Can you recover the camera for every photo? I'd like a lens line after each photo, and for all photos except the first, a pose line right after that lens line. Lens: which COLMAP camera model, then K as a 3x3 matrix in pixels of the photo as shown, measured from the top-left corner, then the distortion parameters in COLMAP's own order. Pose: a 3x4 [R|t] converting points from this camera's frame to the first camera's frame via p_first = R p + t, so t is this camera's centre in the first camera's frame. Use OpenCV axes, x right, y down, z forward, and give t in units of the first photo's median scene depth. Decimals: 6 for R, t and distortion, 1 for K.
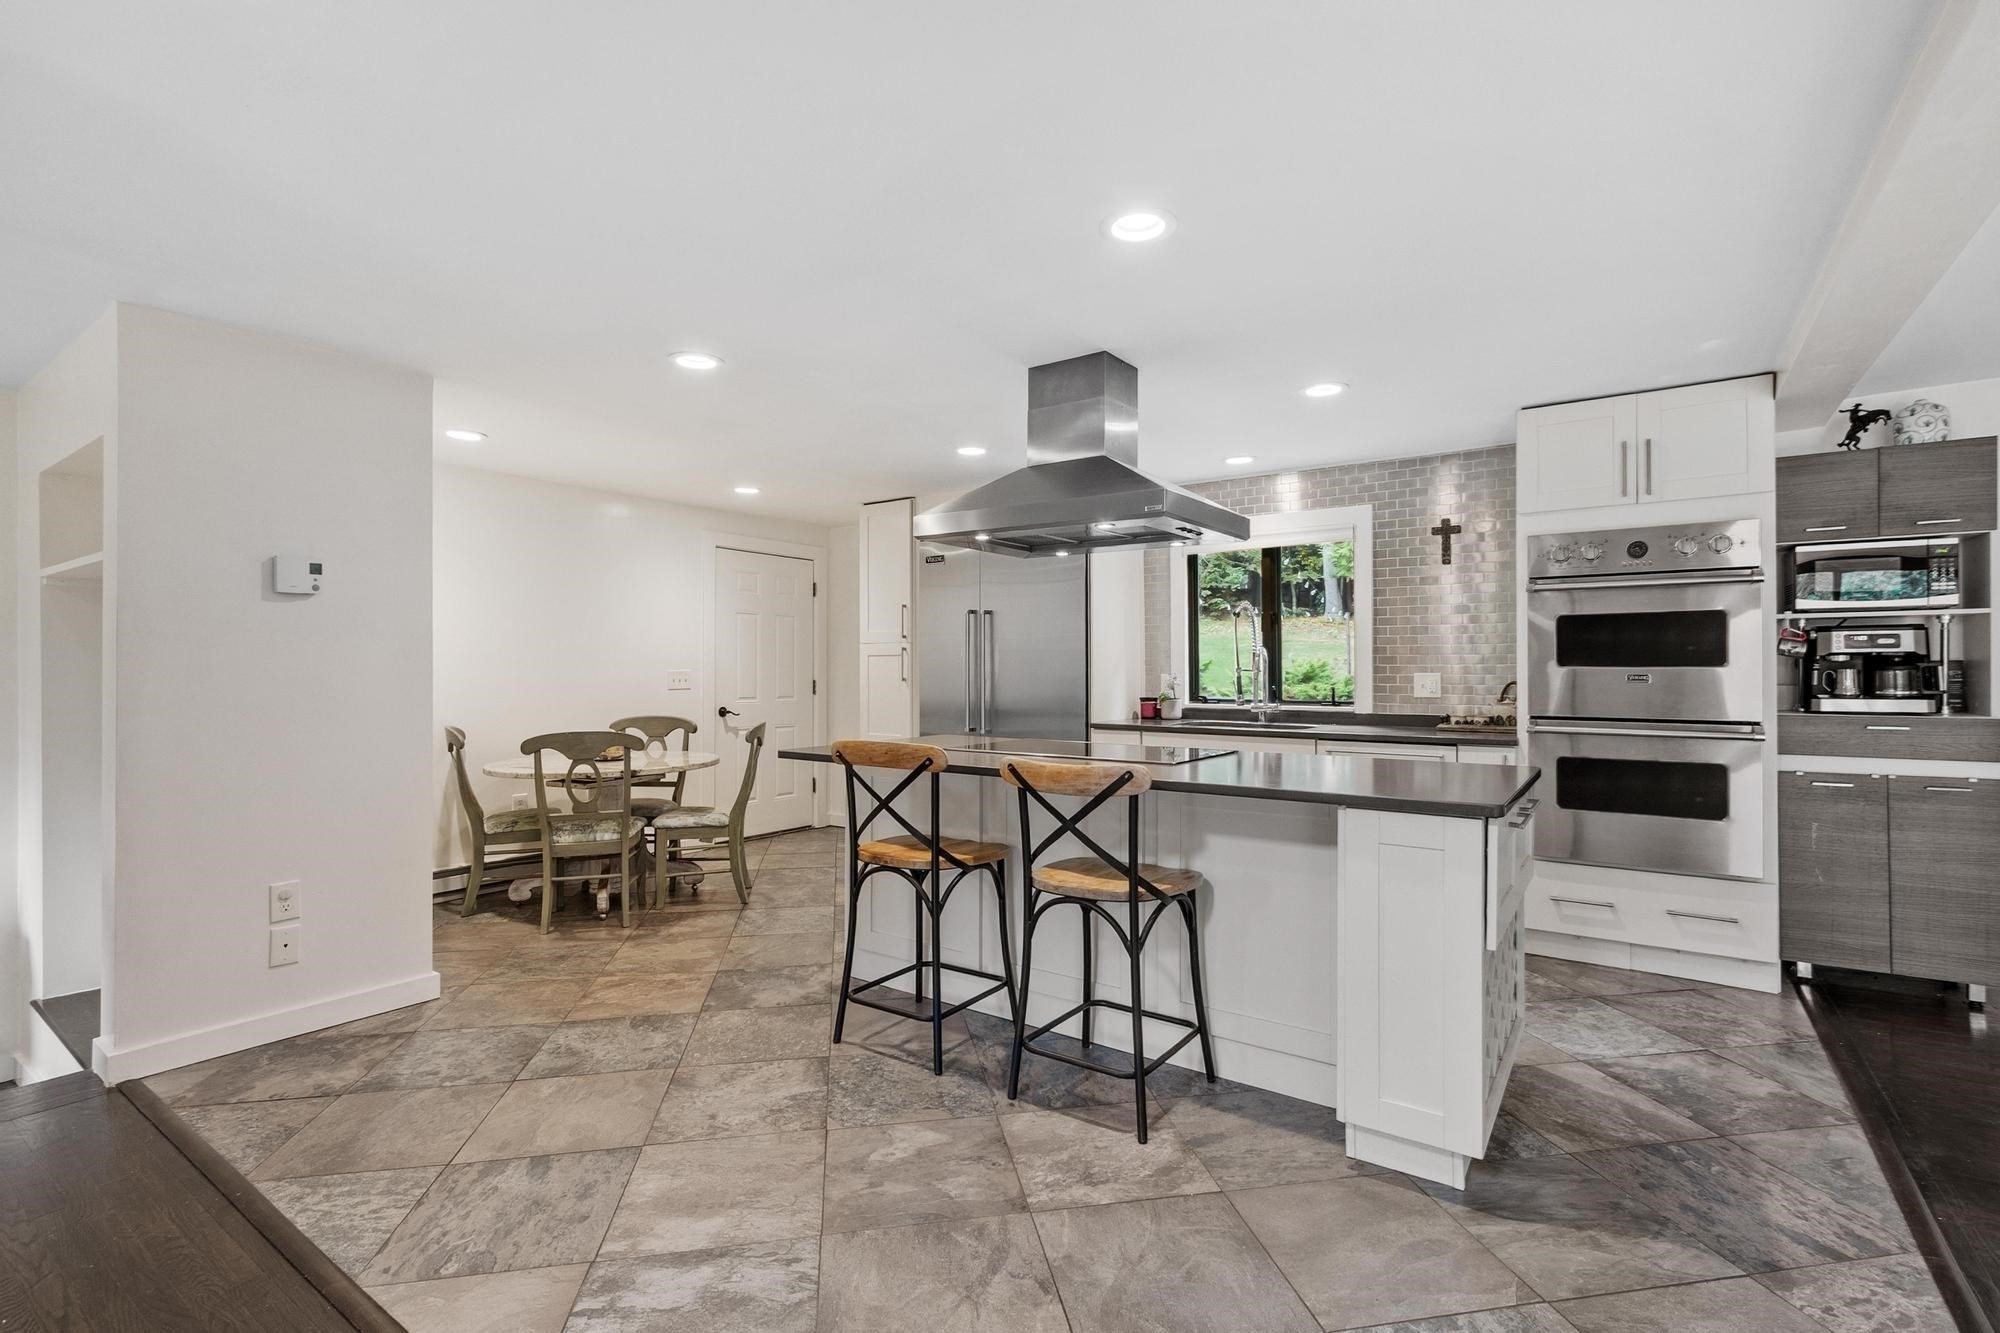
lens RADIAL K [[888.3, 0, 1002.6], [0, 888.3, 670.8], [0, 0, 1]] dist [0.002184, -0.000201]
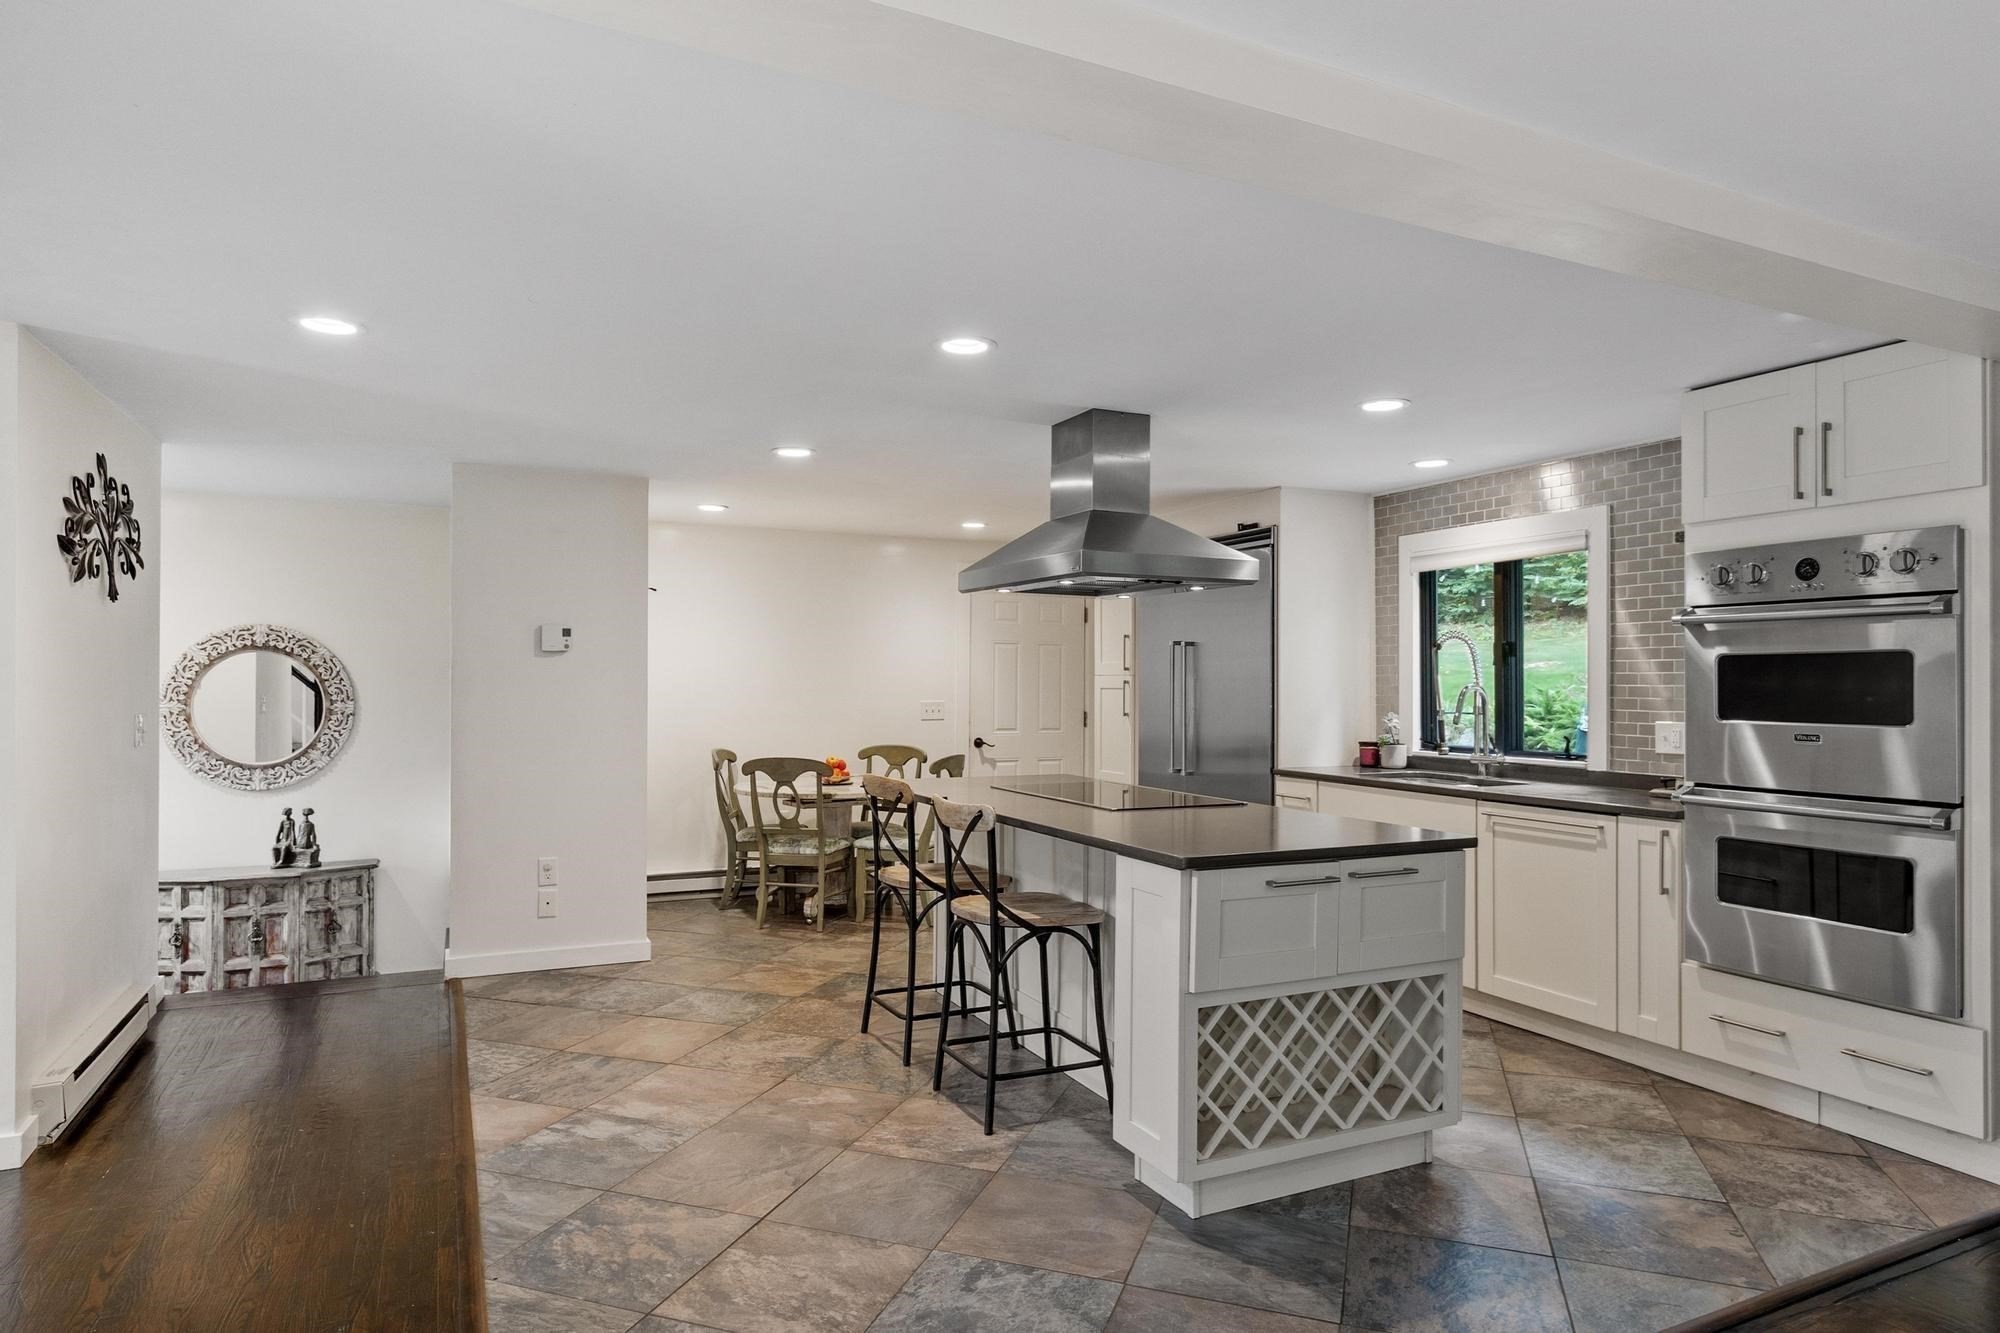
lens RADIAL K [[1126.8, 0, 1003.0], [0, 1126.8, 693.0], [0, 0, 1]] dist [0.002133, 0.000564]
pose [[0.875891, 0.008909, -0.482427, 0.626040], [-0.006714, 0.999958, 0.006277, -0.034741], [0.482462, -0.002259, 0.875914, -0.189898]]
